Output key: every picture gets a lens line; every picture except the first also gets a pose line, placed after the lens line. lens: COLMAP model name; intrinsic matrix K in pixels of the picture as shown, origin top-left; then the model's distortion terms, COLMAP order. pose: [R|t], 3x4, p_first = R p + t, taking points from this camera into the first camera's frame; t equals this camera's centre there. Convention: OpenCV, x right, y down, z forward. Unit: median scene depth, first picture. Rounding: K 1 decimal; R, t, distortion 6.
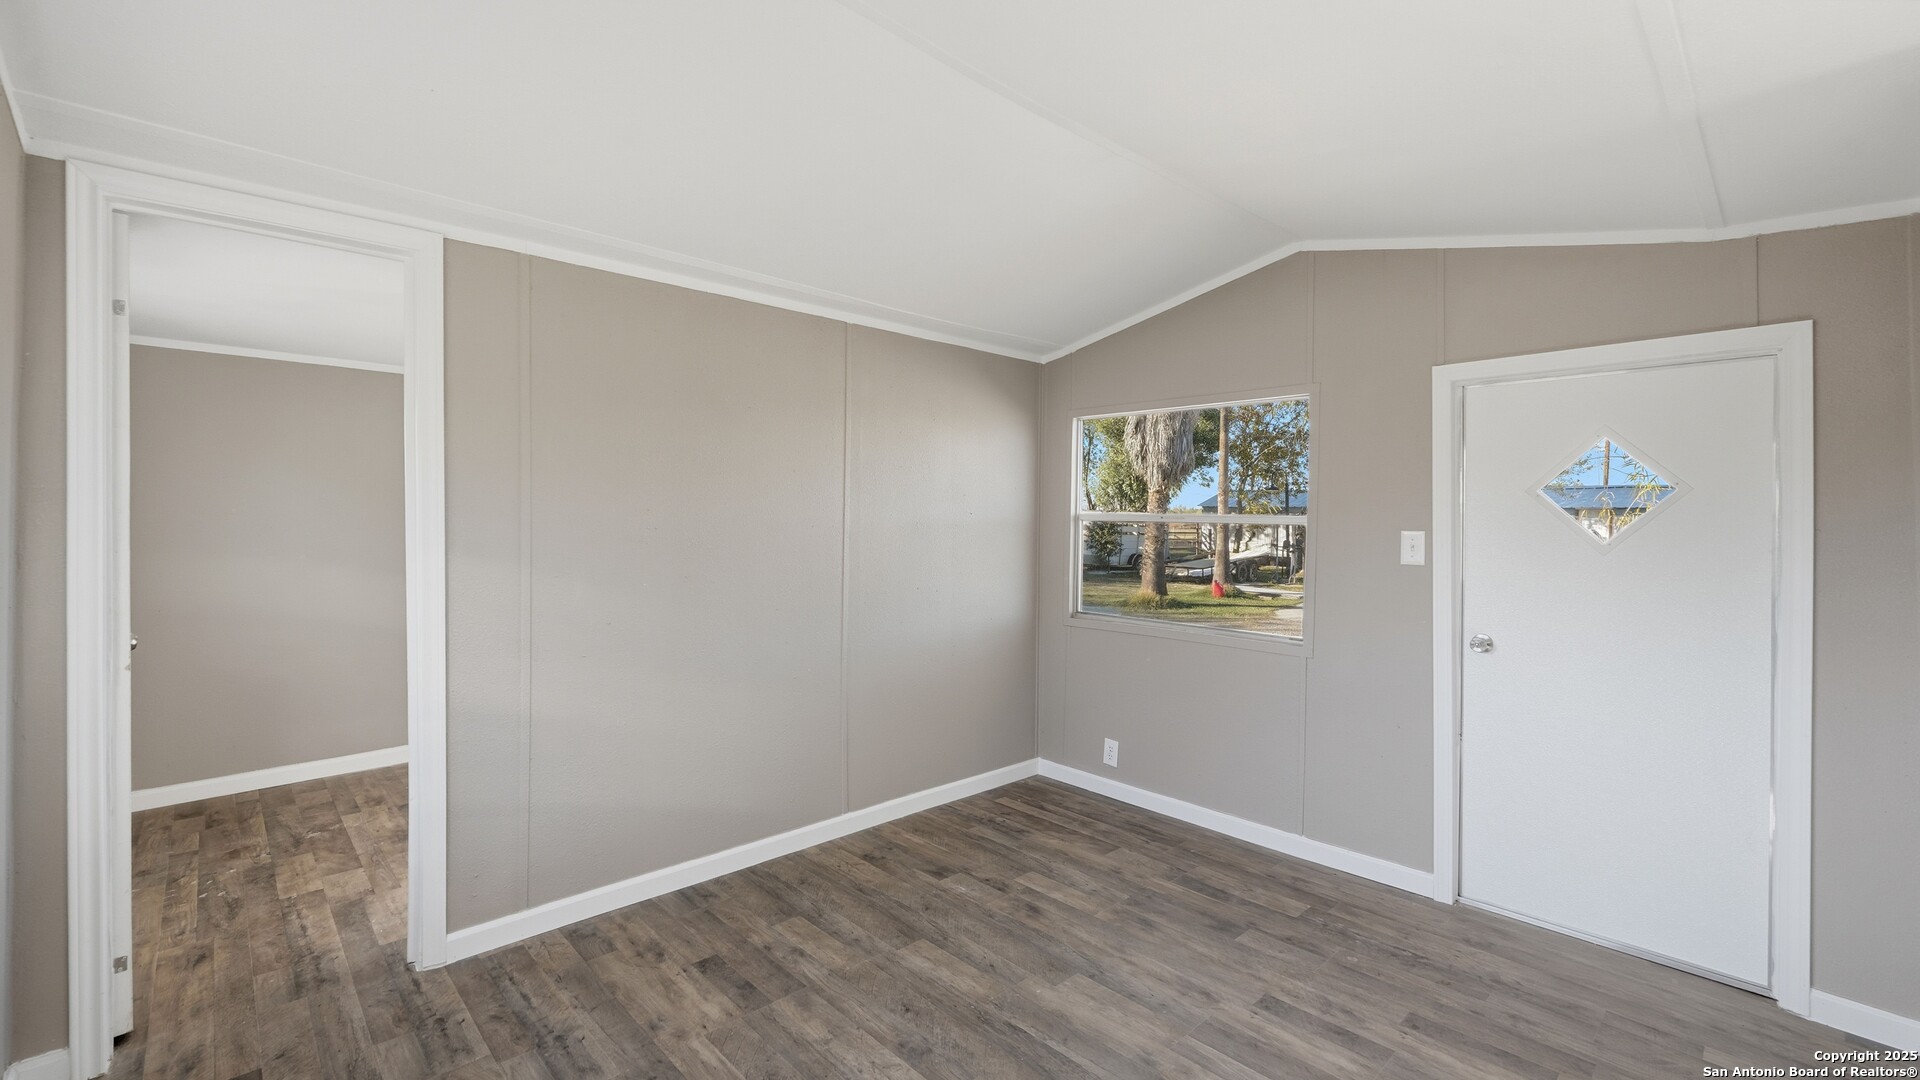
lens RADIAL K [[774.0, 0, 942.8], [0, 774.0, 525.3], [0, 0, 1]] dist [-0.000936, 0.000911]
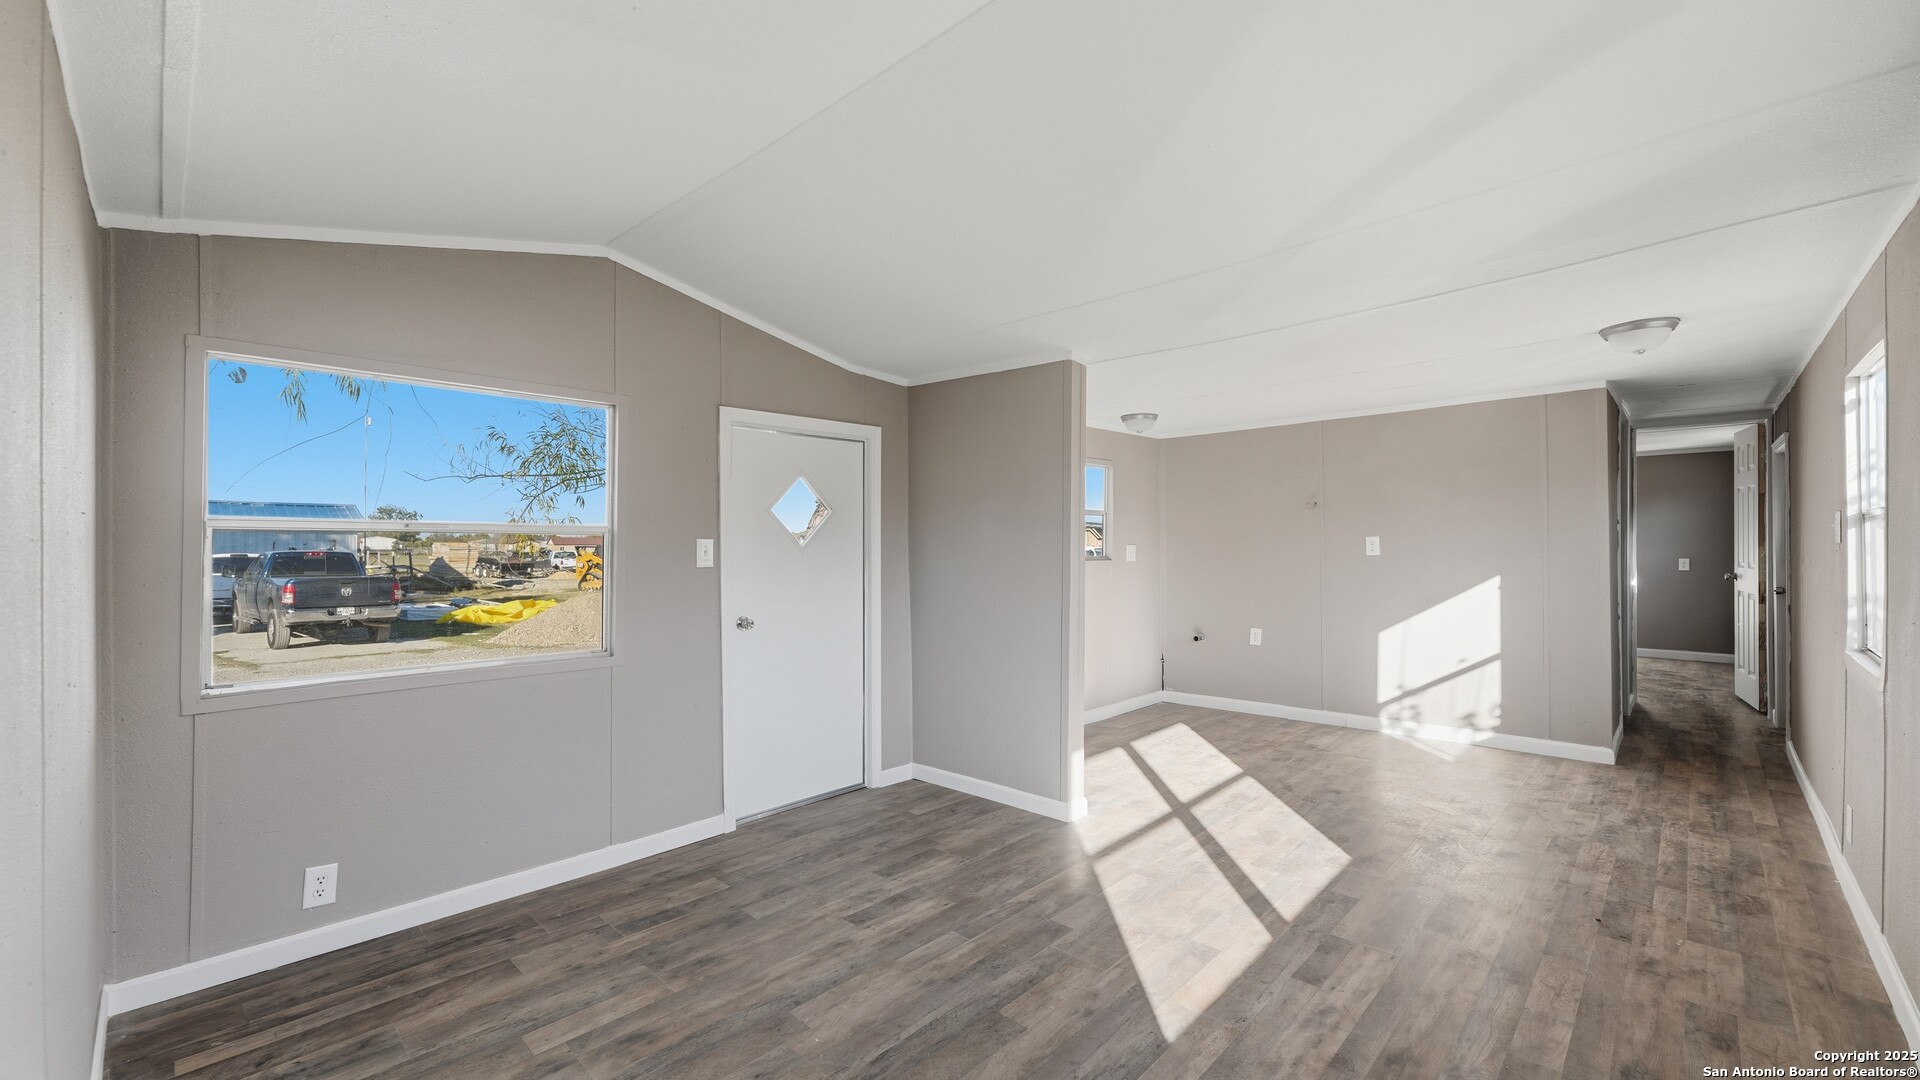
lens RADIAL K [[774.0, 0, 940.2], [0, 774.0, 546.3], [0, 0, 1]] dist [-0.000936, 0.000911]
pose [[-0.032600, -0.017754, 0.999311, -0.614549], [0.007336, 0.999811, 0.018002, -0.000621], [-0.999442, 0.007917, -0.032464, 0.683021]]
